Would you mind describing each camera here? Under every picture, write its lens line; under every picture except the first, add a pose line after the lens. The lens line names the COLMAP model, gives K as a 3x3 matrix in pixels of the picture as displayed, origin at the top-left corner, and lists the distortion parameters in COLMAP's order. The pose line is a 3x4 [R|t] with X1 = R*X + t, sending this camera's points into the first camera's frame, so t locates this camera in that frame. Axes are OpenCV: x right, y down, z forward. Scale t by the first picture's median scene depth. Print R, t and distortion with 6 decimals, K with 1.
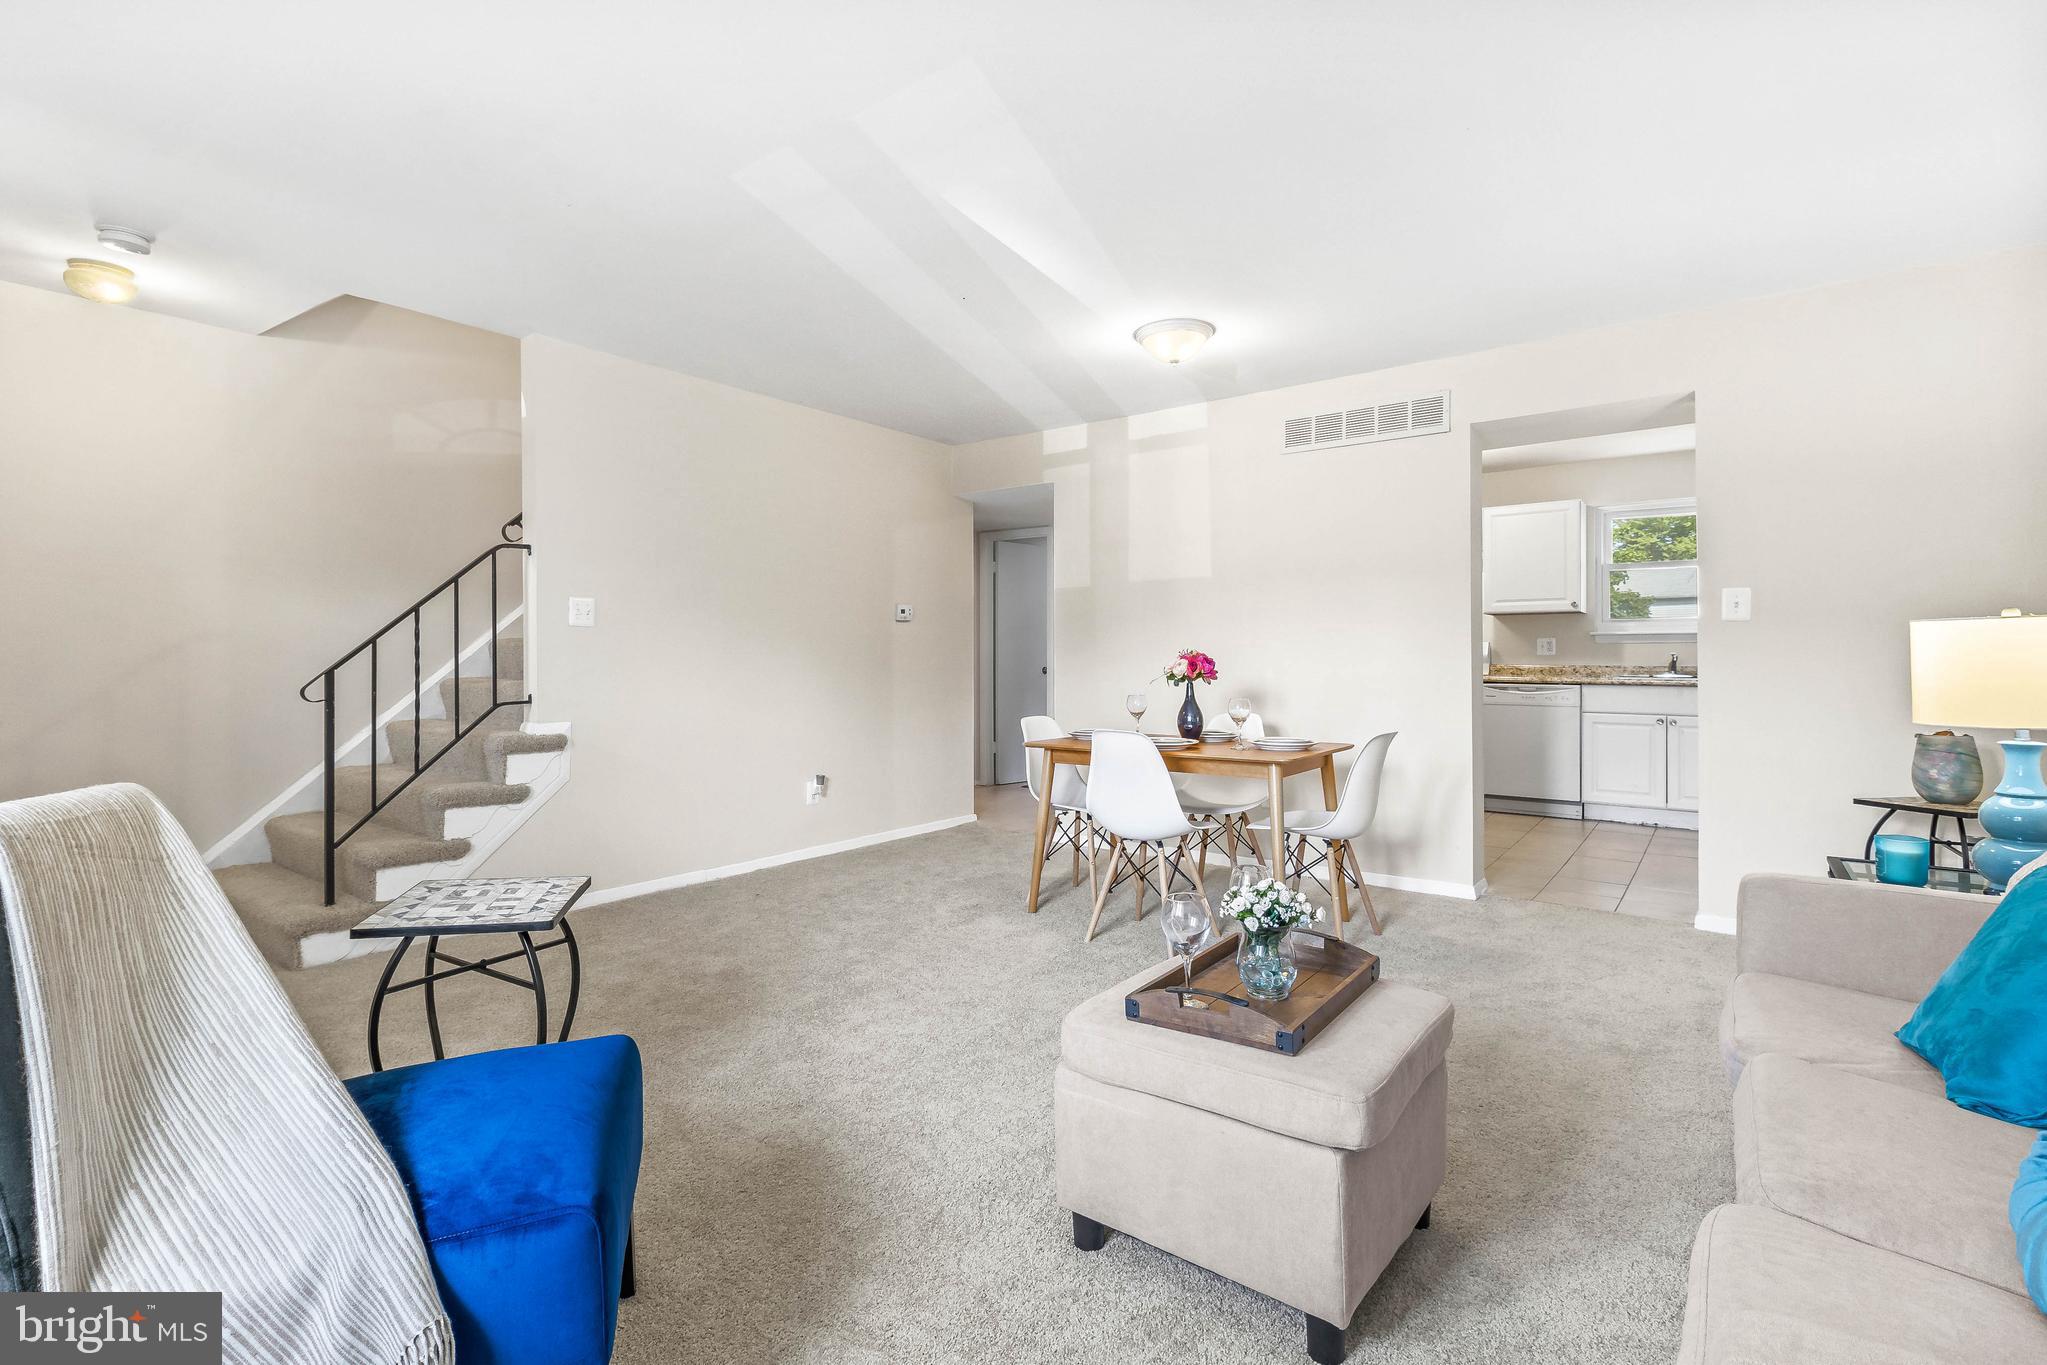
lens RADIAL K [[950.1, 0, 1039.9], [0, 950.1, 650.0], [0, 0, 1]] dist [0.002882, 0.000168]
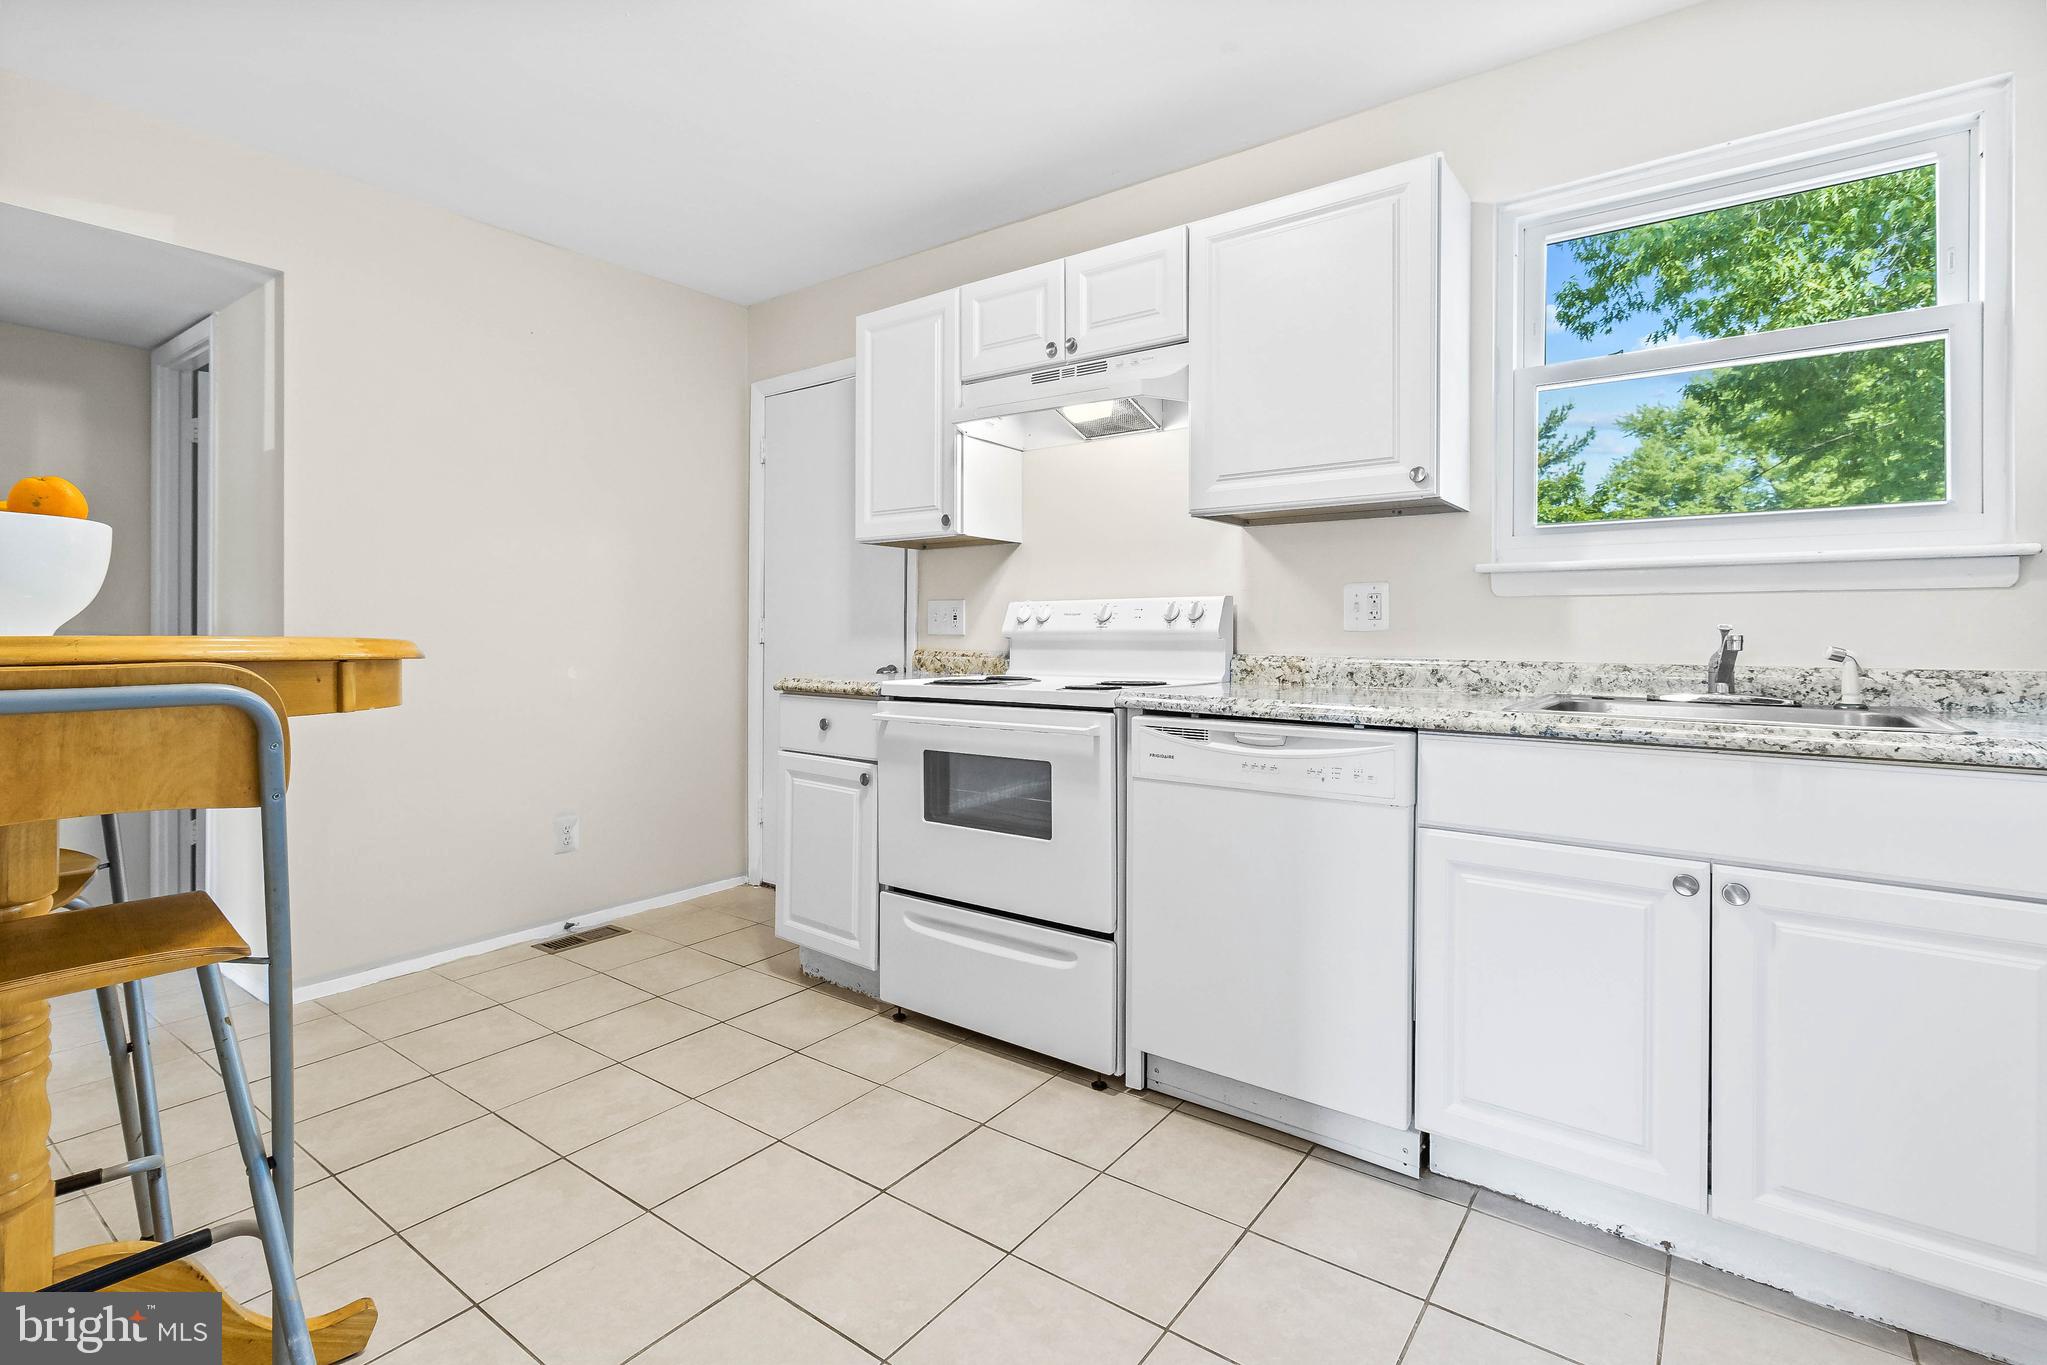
lens RADIAL K [[961.4, 0, 1028.8], [0, 961.4, 625.4], [0, 0, 1]] dist [-0.001026, 0.000072]
pose [[0.999980, 0.005186, -0.003618, 0.451213], [-0.005176, 0.999983, 0.002648, 0.003477], [0.003632, -0.002629, 0.999990, 0.703272]]
